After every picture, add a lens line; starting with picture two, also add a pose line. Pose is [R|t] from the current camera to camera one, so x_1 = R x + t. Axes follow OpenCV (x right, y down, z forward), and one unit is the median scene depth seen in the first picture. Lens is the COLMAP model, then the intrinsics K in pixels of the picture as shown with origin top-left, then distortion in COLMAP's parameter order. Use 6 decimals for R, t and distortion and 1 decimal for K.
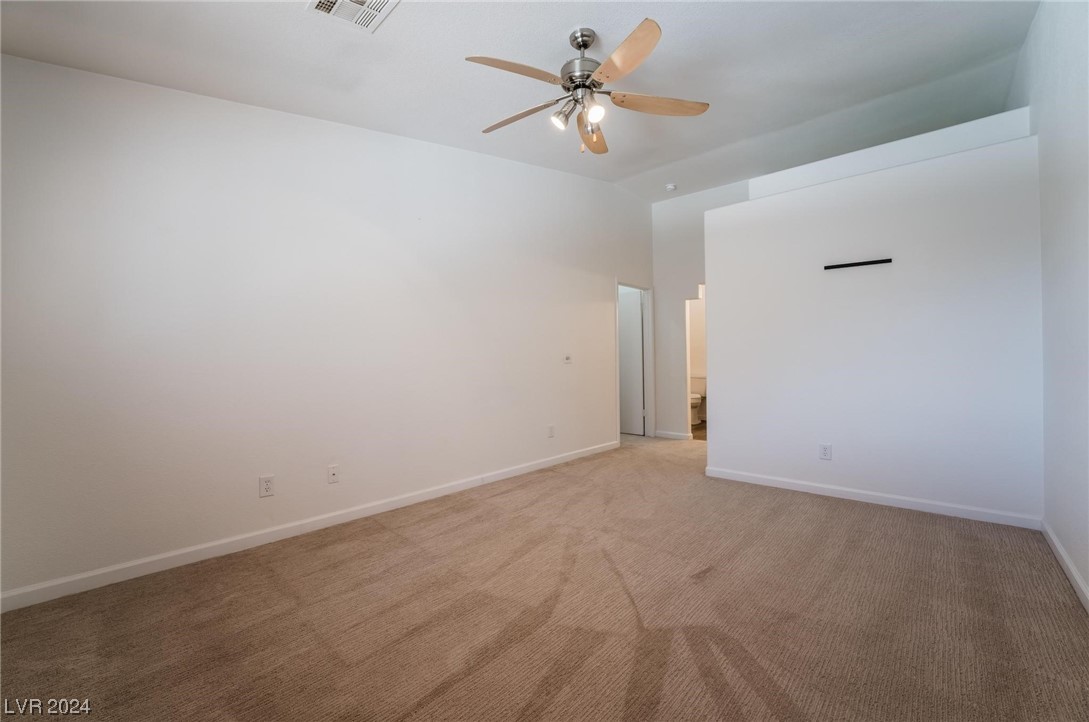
lens RADIAL K [[440.4, 0, 542.0], [0, 440.4, 359.8], [0, 0, 1]] dist [-0.030362, 0.003973]
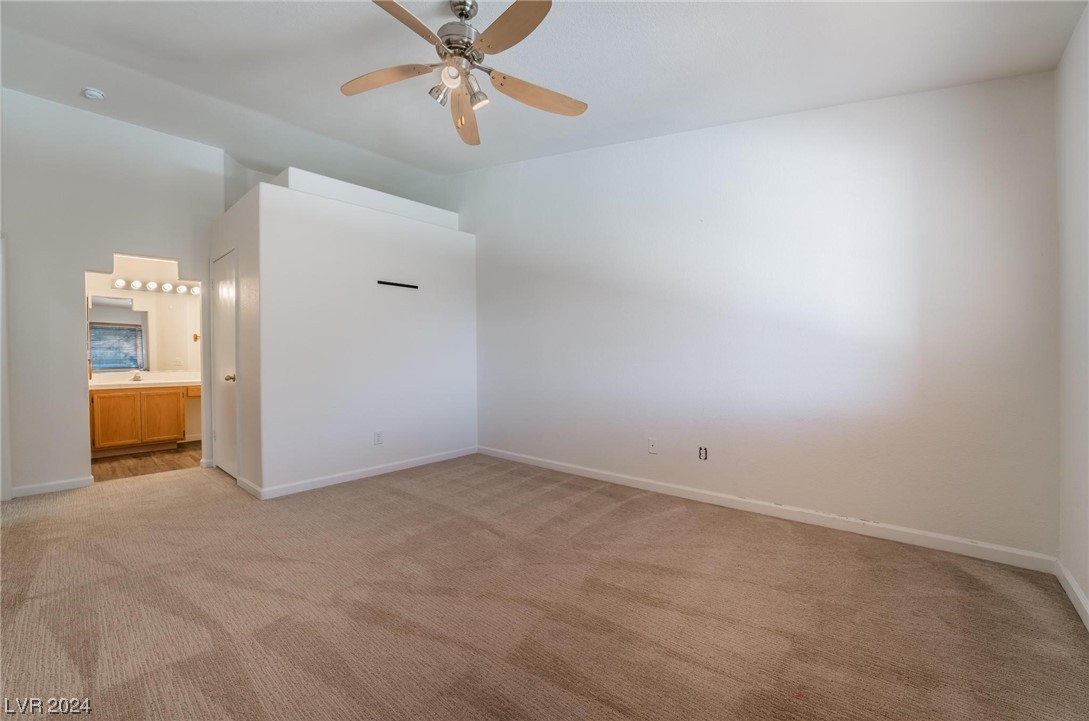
lens RADIAL K [[440.4, 0, 544.6], [0, 440.4, 361.0], [0, 0, 1]] dist [-0.030362, 0.003973]
pose [[-0.021216, -0.001496, 0.999774, -0.546727], [0.012196, 0.999924, 0.001755, 0.007054], [-0.999701, 0.012231, -0.021196, 0.570835]]
